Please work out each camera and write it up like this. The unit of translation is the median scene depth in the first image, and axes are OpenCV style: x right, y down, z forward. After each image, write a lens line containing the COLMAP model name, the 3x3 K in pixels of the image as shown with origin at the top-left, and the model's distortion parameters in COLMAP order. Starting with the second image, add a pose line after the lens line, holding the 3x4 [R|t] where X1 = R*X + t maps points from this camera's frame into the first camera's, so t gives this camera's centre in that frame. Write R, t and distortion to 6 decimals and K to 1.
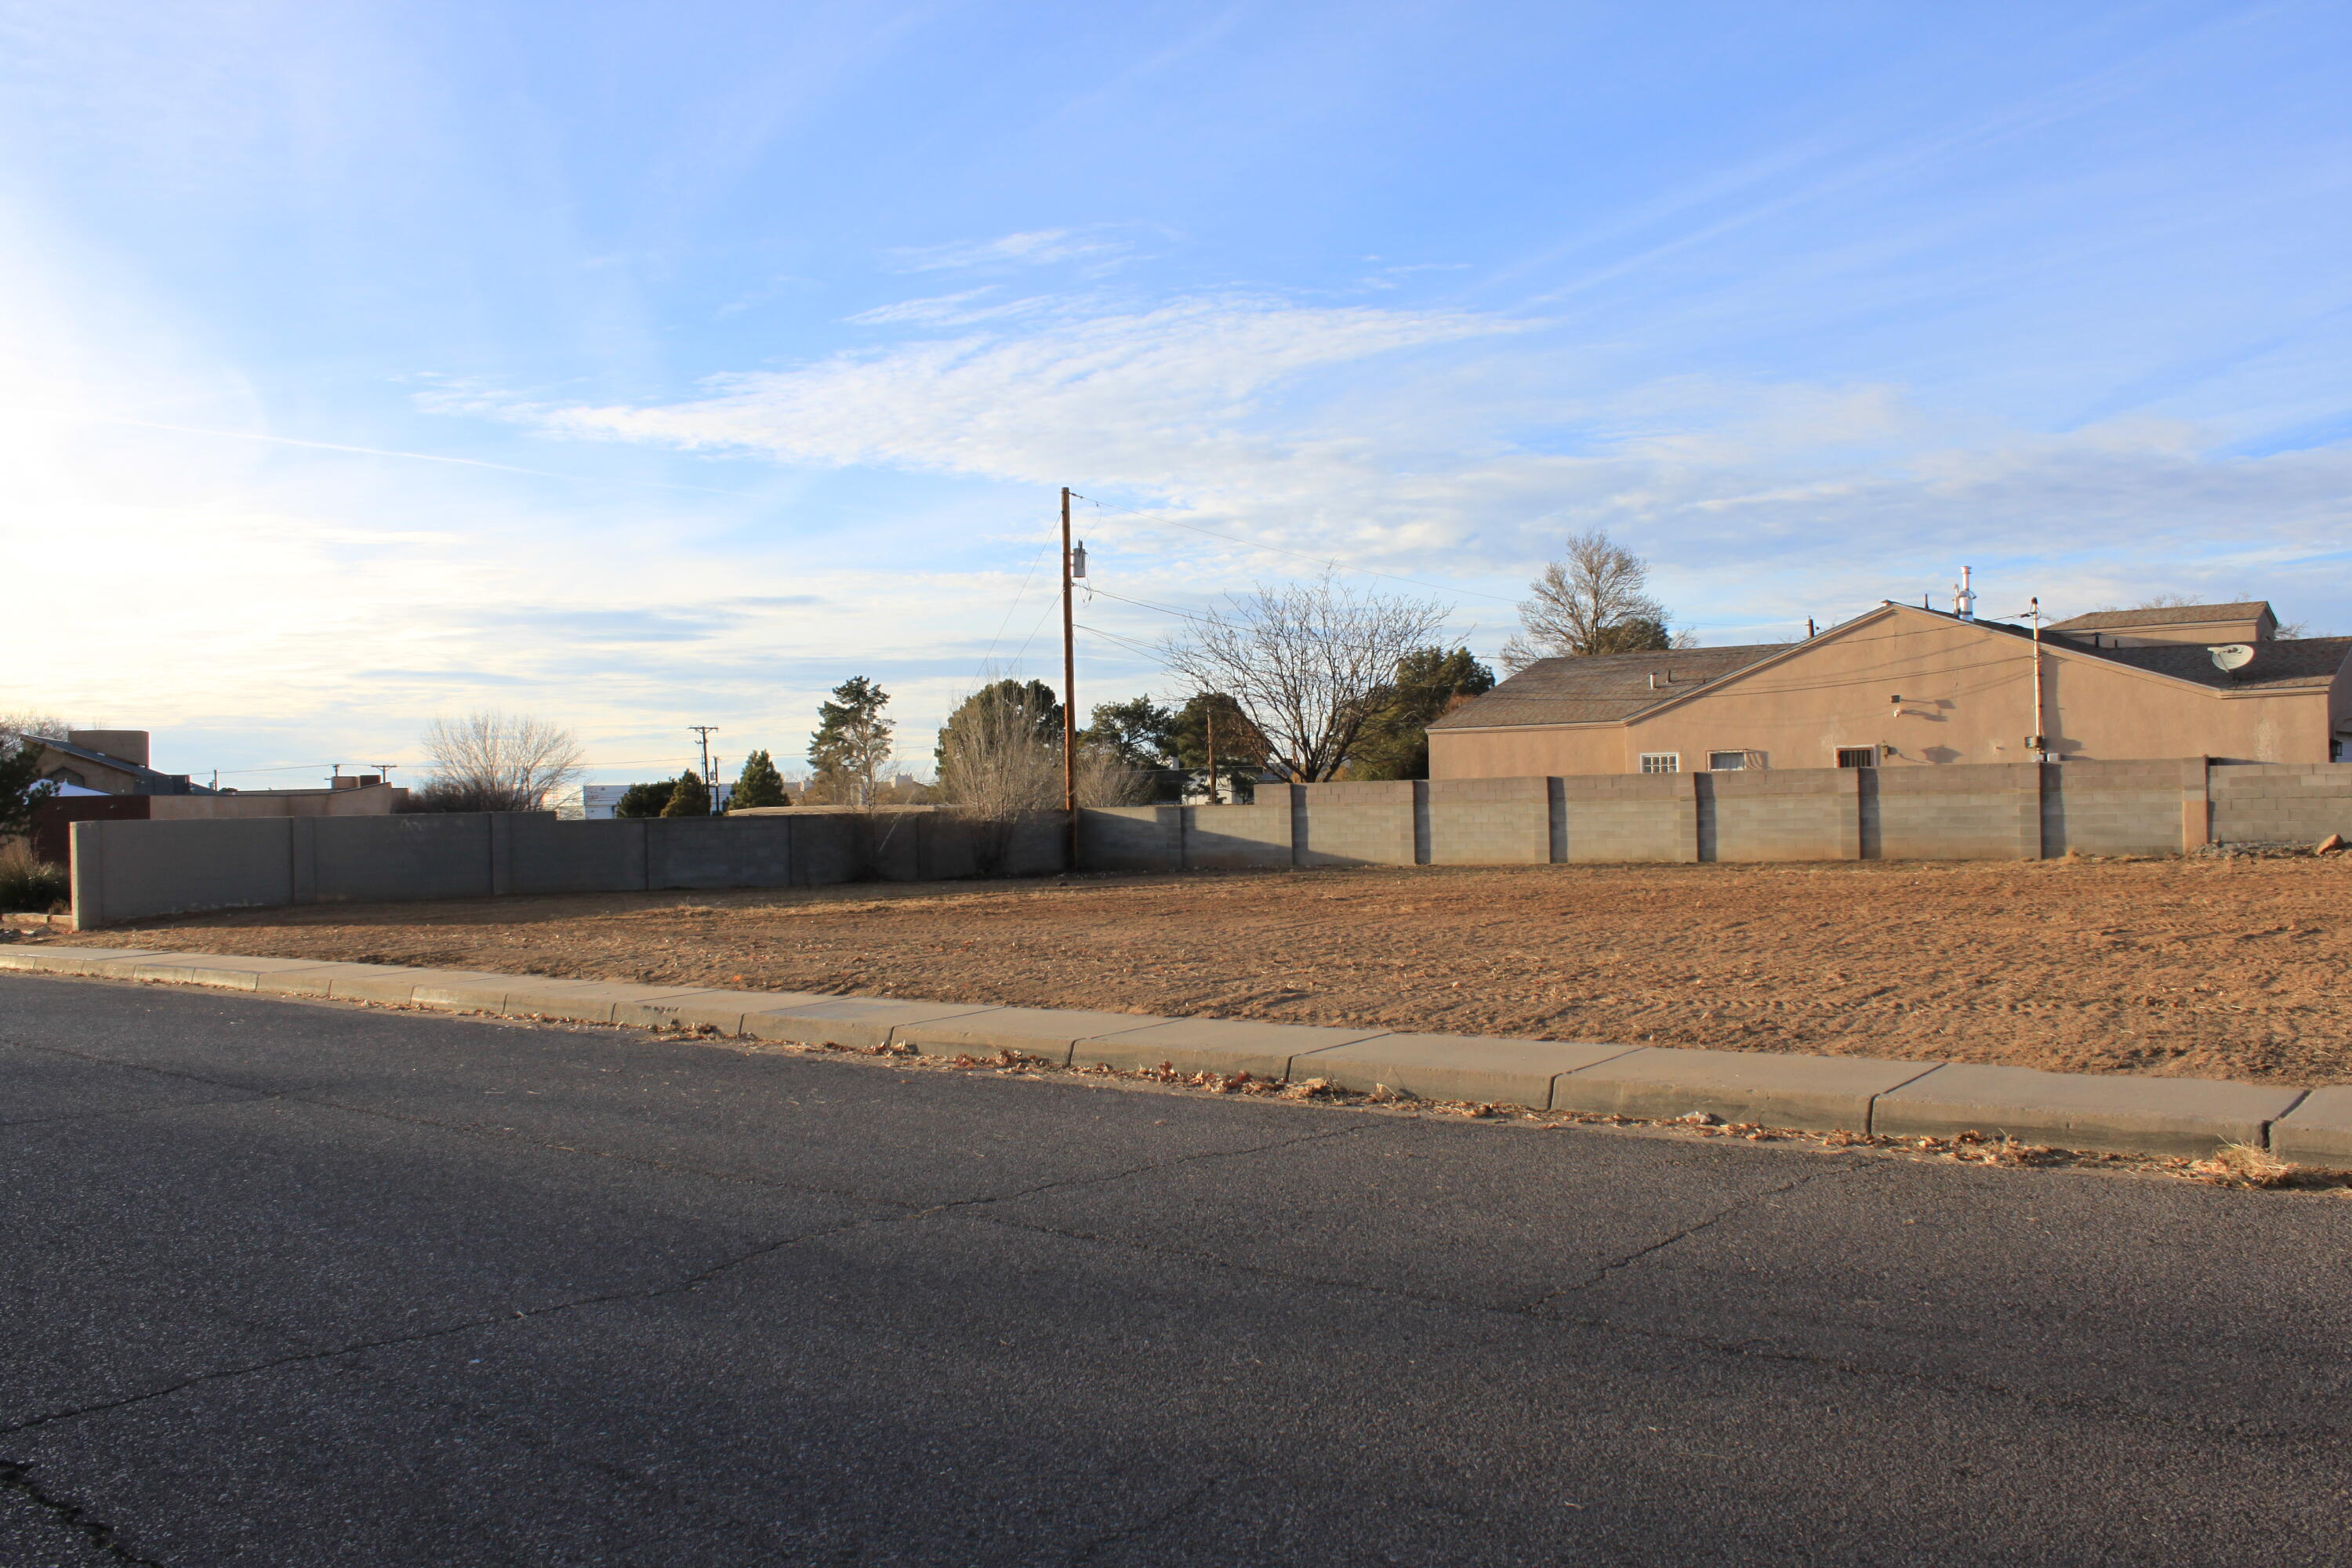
lens RADIAL K [[1942.3, 0, 1177.6], [0, 1942.3, 783.5], [0, 0, 1]] dist [-0.174764, 0.152648]
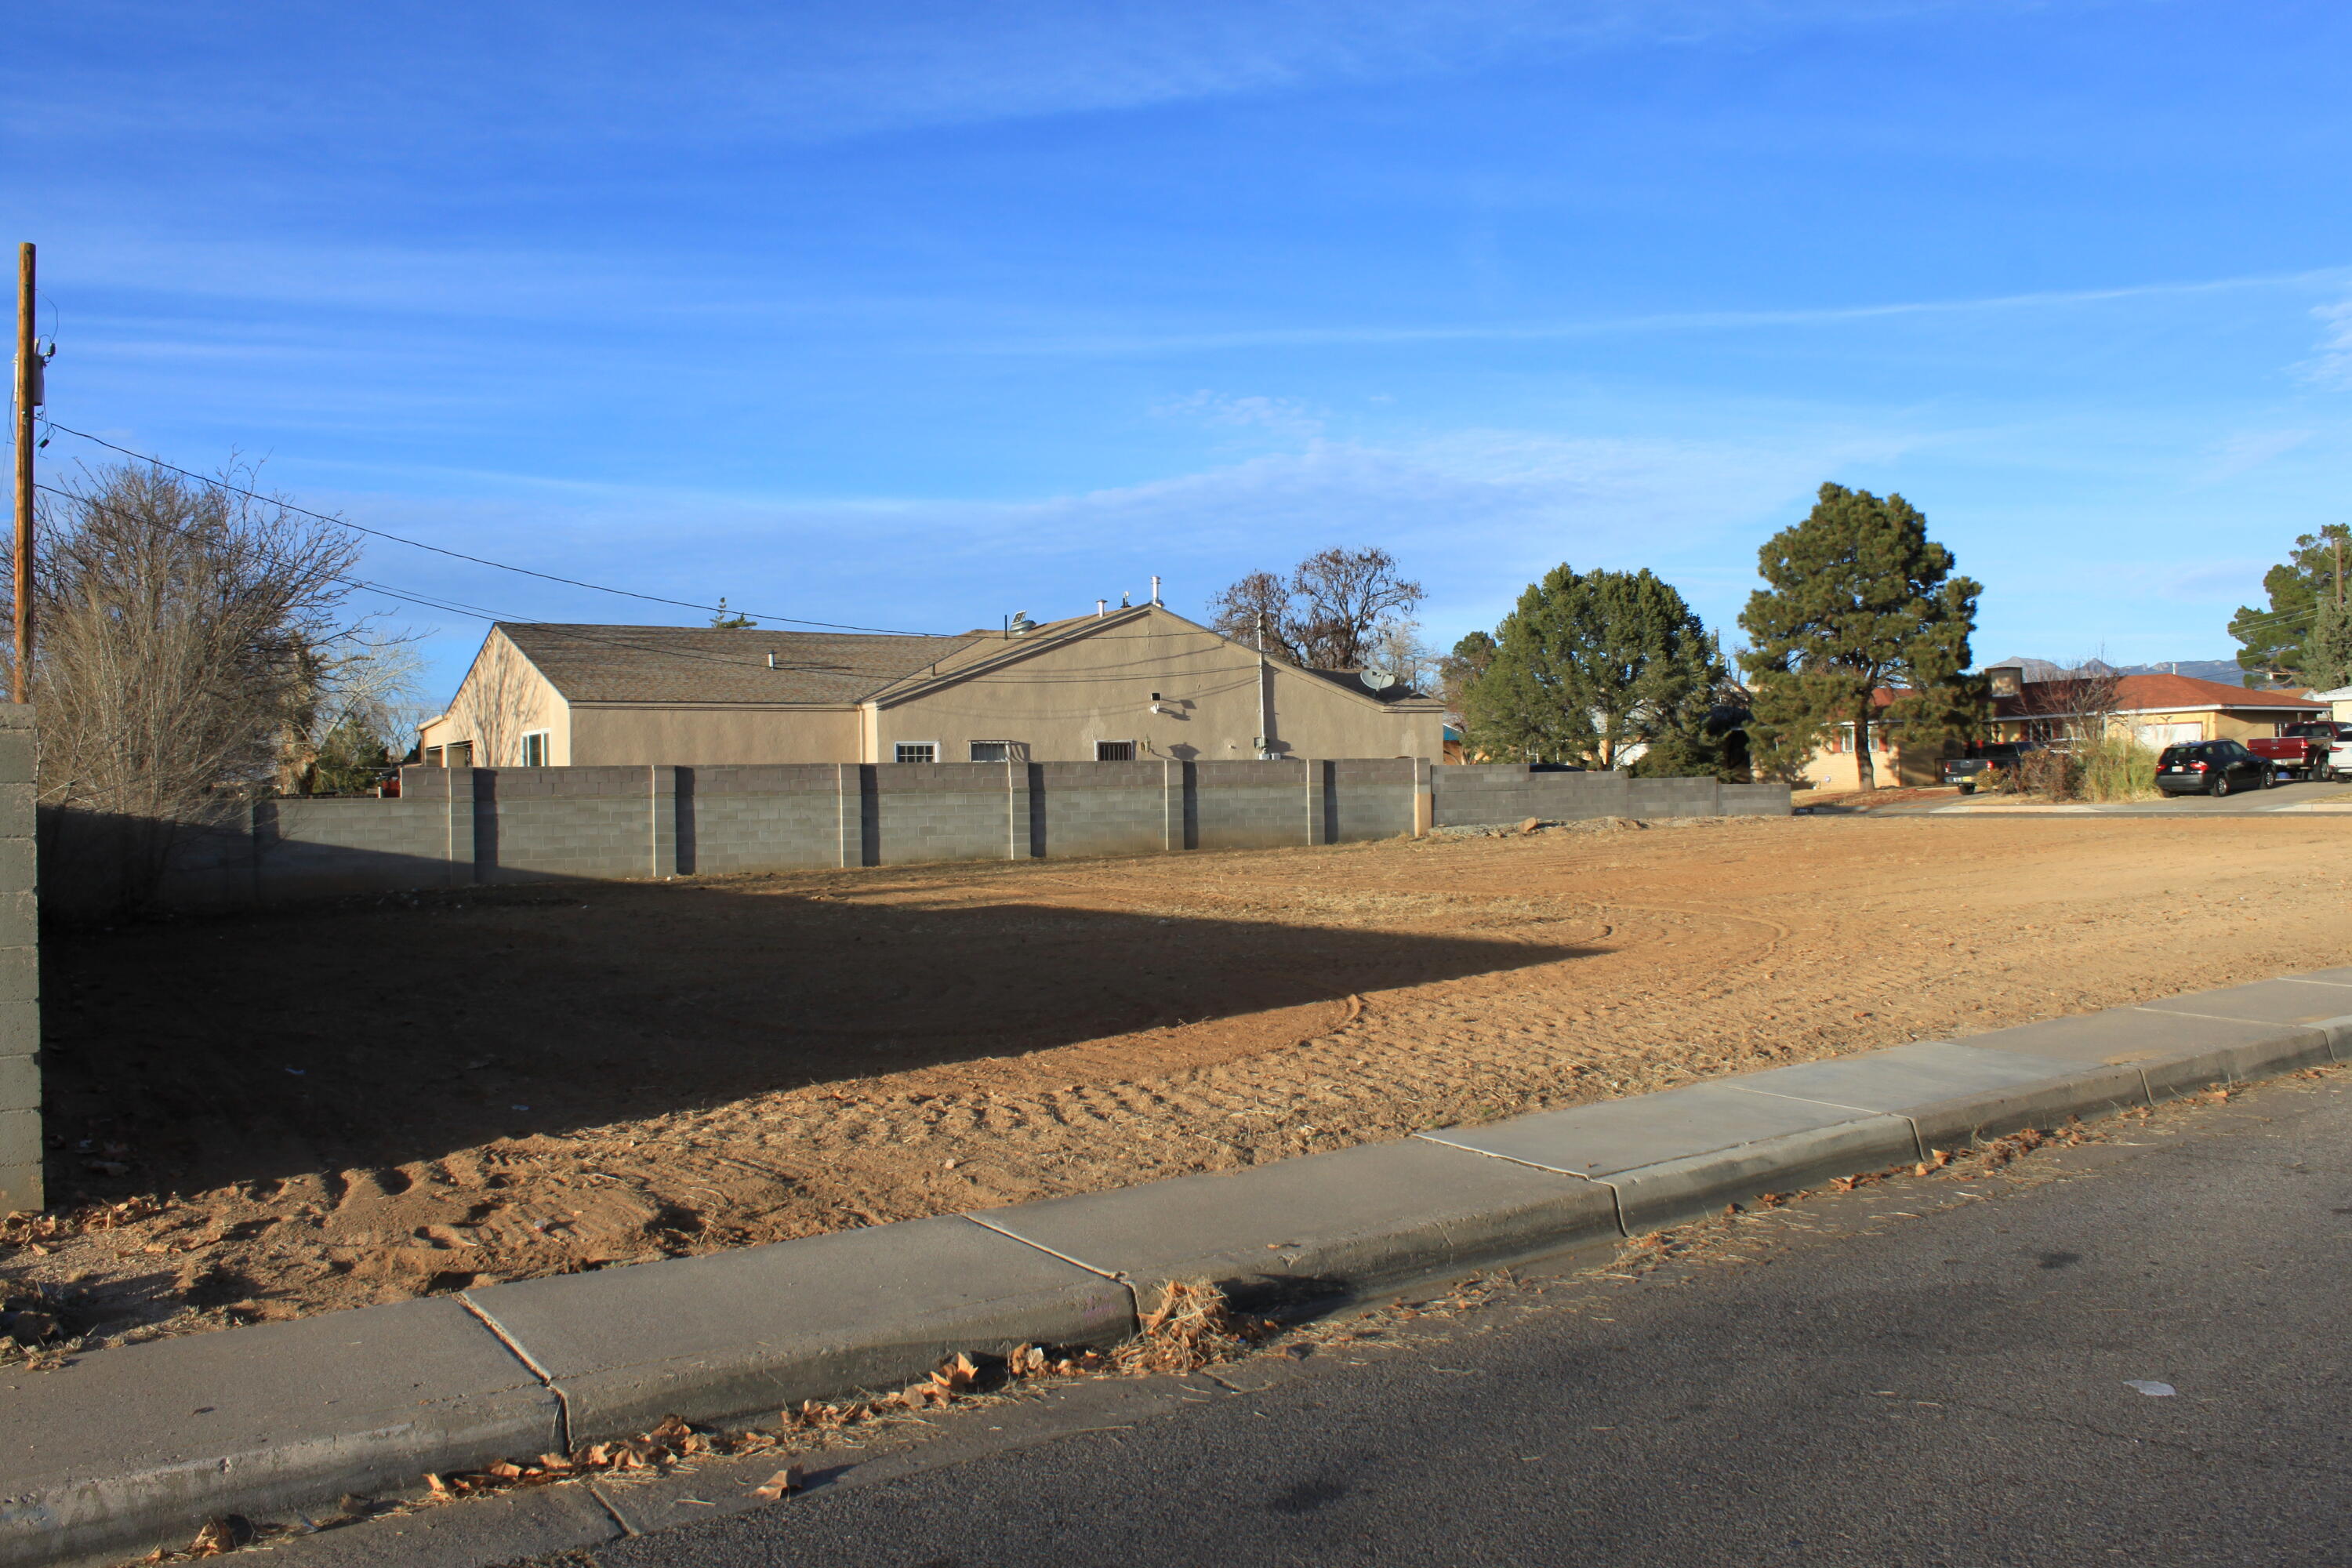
lens RADIAL K [[1959.9, 0, 1173.8], [0, 1959.9, 765.5], [0, 0, 1]] dist [-0.175218, 0.164378]
pose [[0.290137, 0.026642, 0.956614, -0.646780], [0.001797, 0.999595, -0.028384, 0.023738], [-0.956983, 0.009954, 0.289972, 0.681533]]
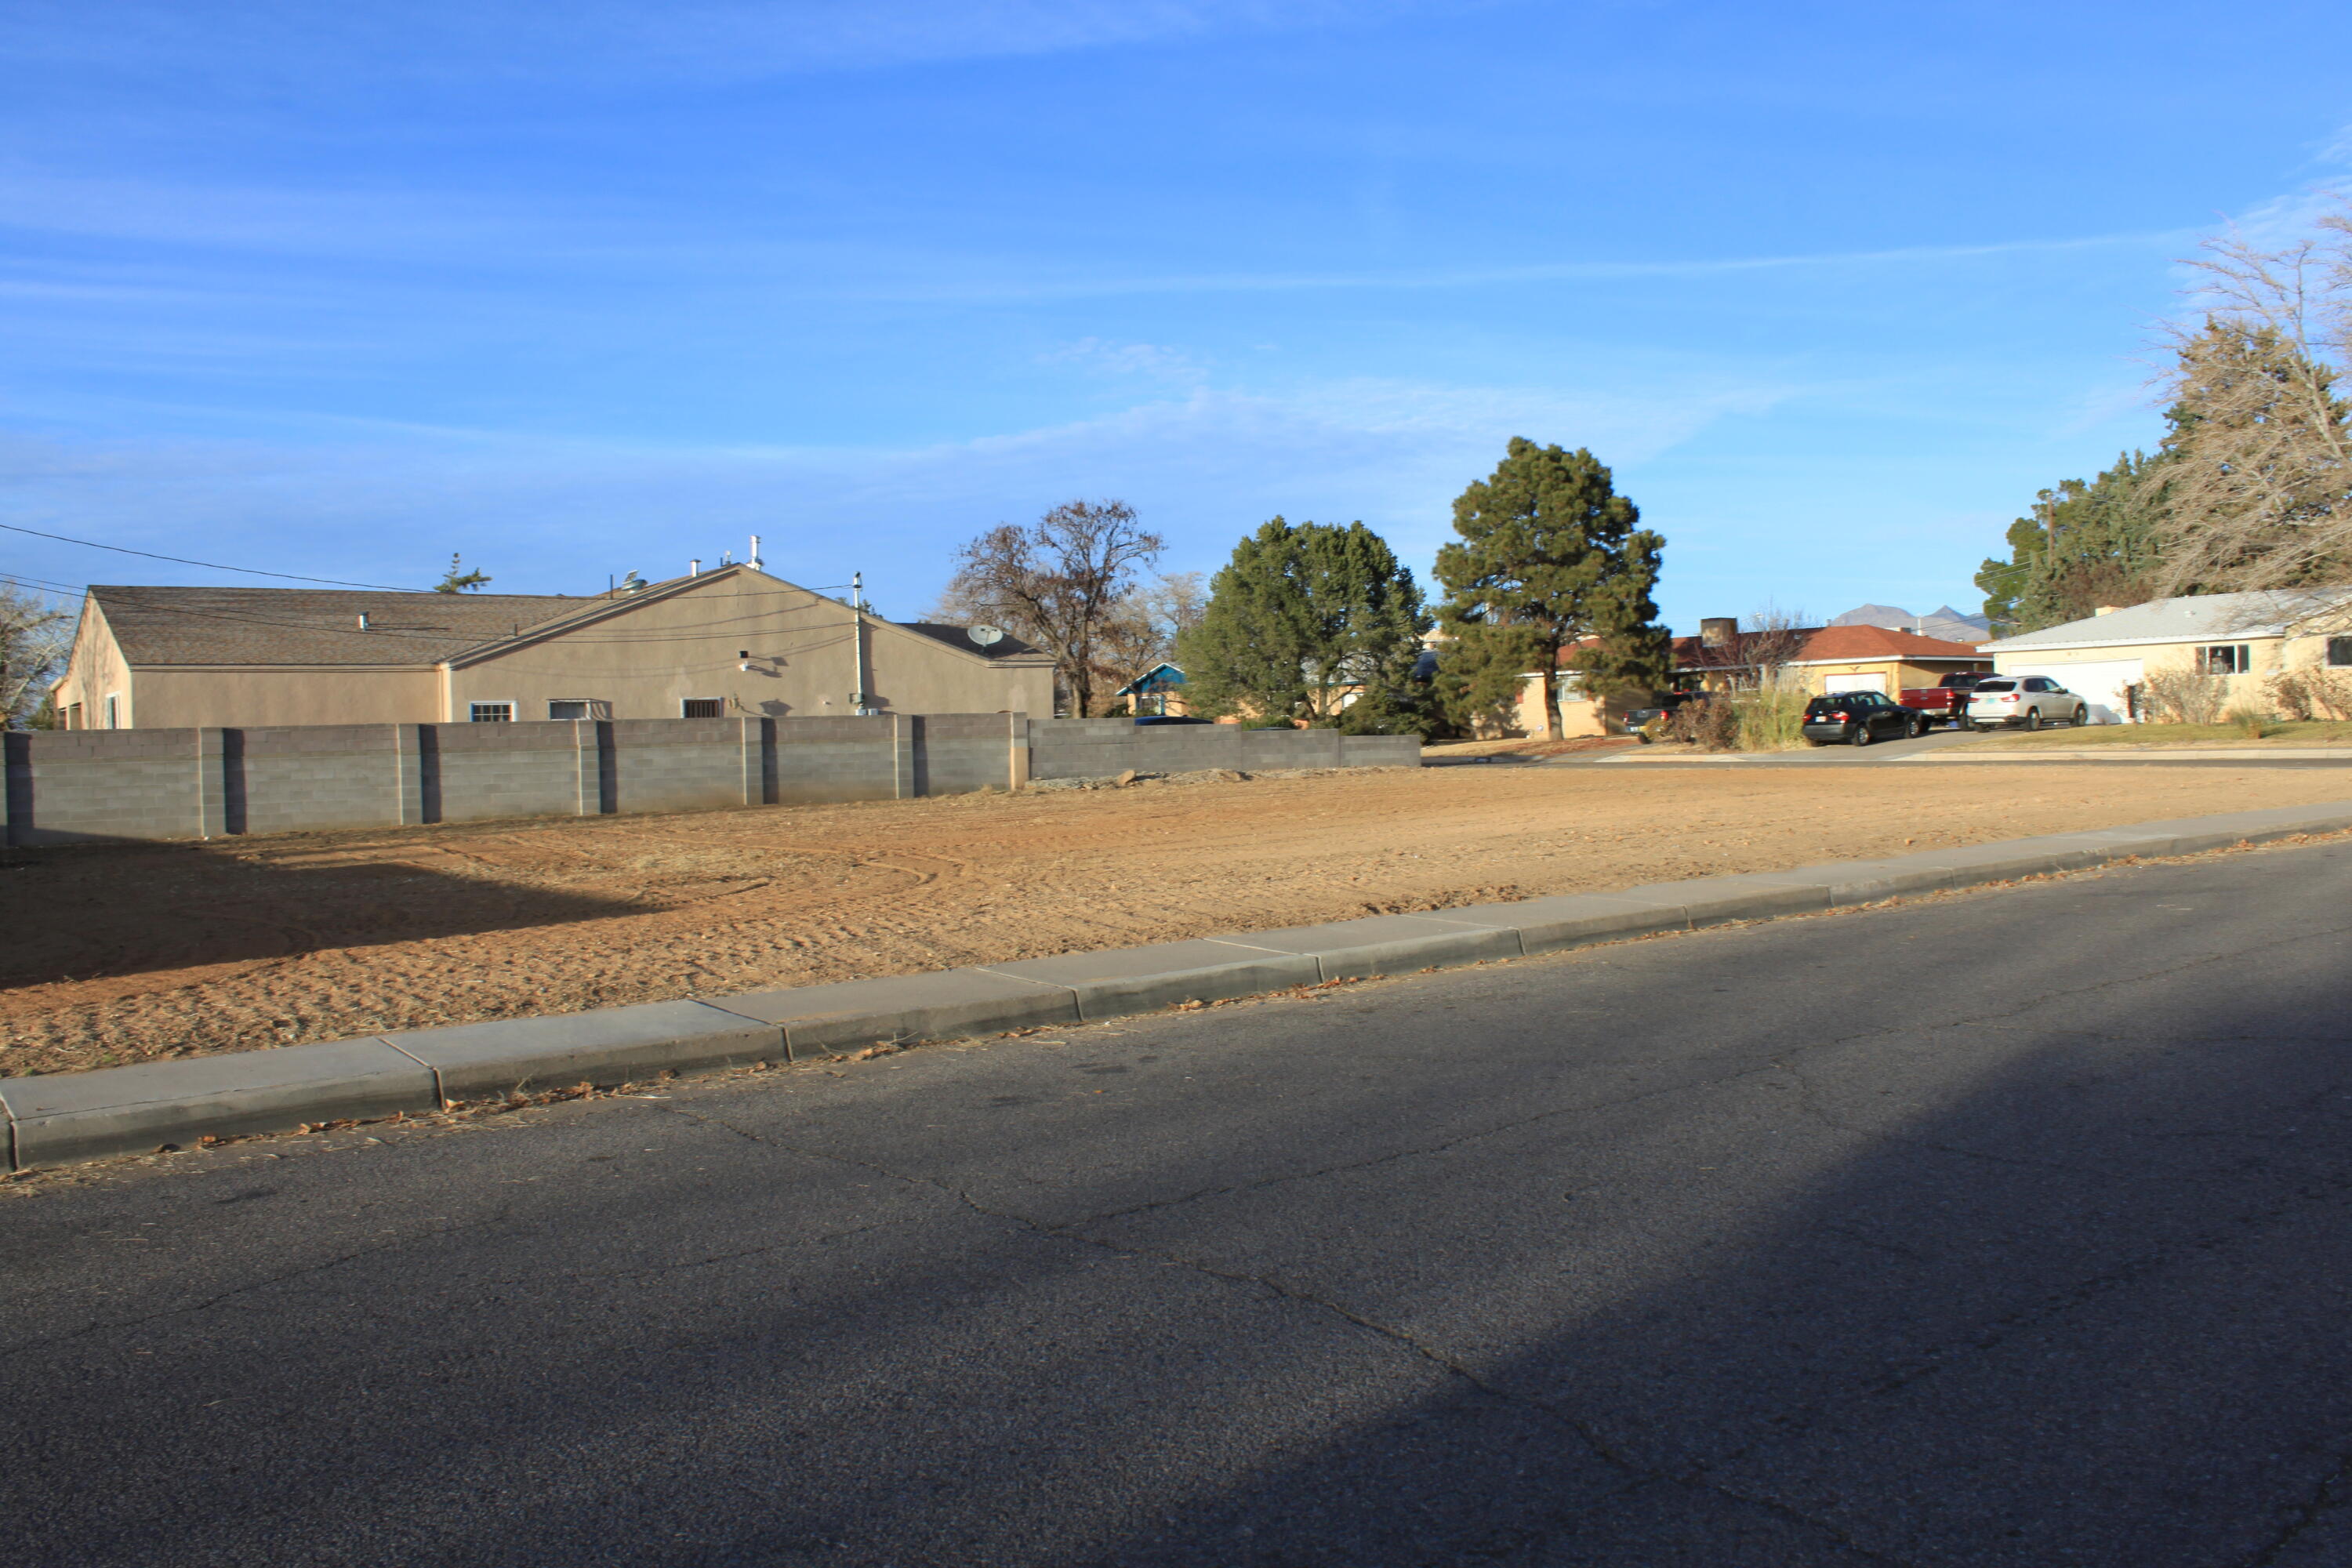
lens RADIAL K [[1951.2, 0, 1170.8], [0, 1951.2, 783.3], [0, 0, 1]] dist [-0.172498, 0.153291]
pose [[0.227739, -0.009965, 0.973671, -0.622160], [0.008261, 0.999931, 0.008301, 0.020588], [-0.973687, 0.006153, 0.227806, 0.523417]]
